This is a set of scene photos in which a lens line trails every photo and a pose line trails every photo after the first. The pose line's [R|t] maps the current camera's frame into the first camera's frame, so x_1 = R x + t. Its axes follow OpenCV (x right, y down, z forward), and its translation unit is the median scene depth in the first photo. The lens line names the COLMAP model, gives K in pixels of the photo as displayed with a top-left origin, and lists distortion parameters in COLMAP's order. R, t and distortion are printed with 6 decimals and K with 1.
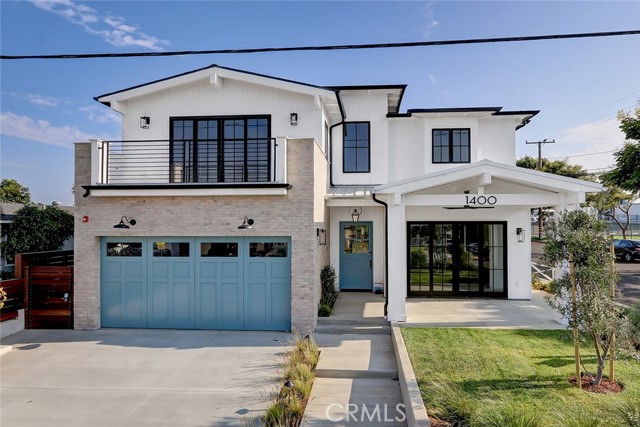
lens RADIAL K [[400.2, 0, 331.4], [0, 400.2, 200.2], [0, 0, 1]] dist [0.006146, 0.003796]
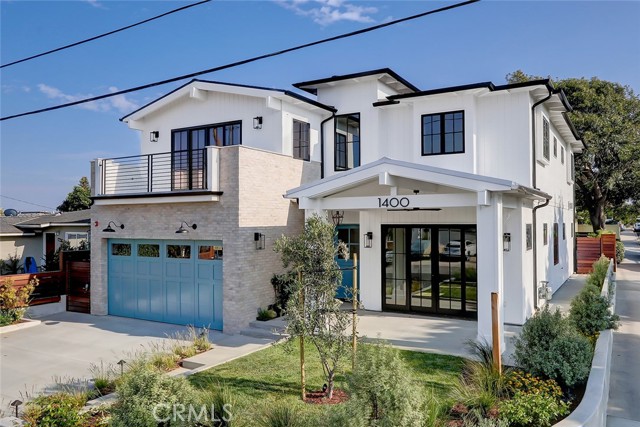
lens RADIAL K [[518.4, 0, 363.8], [0, 518.4, 194.9], [0, 0, 1]] dist [0.004337, 0.031407]
pose [[0.895660, -0.025947, -0.443982, 0.766726], [0.028872, 0.999583, -0.000173, -0.016102], [0.443801, -0.012664, 0.896036, -0.046384]]
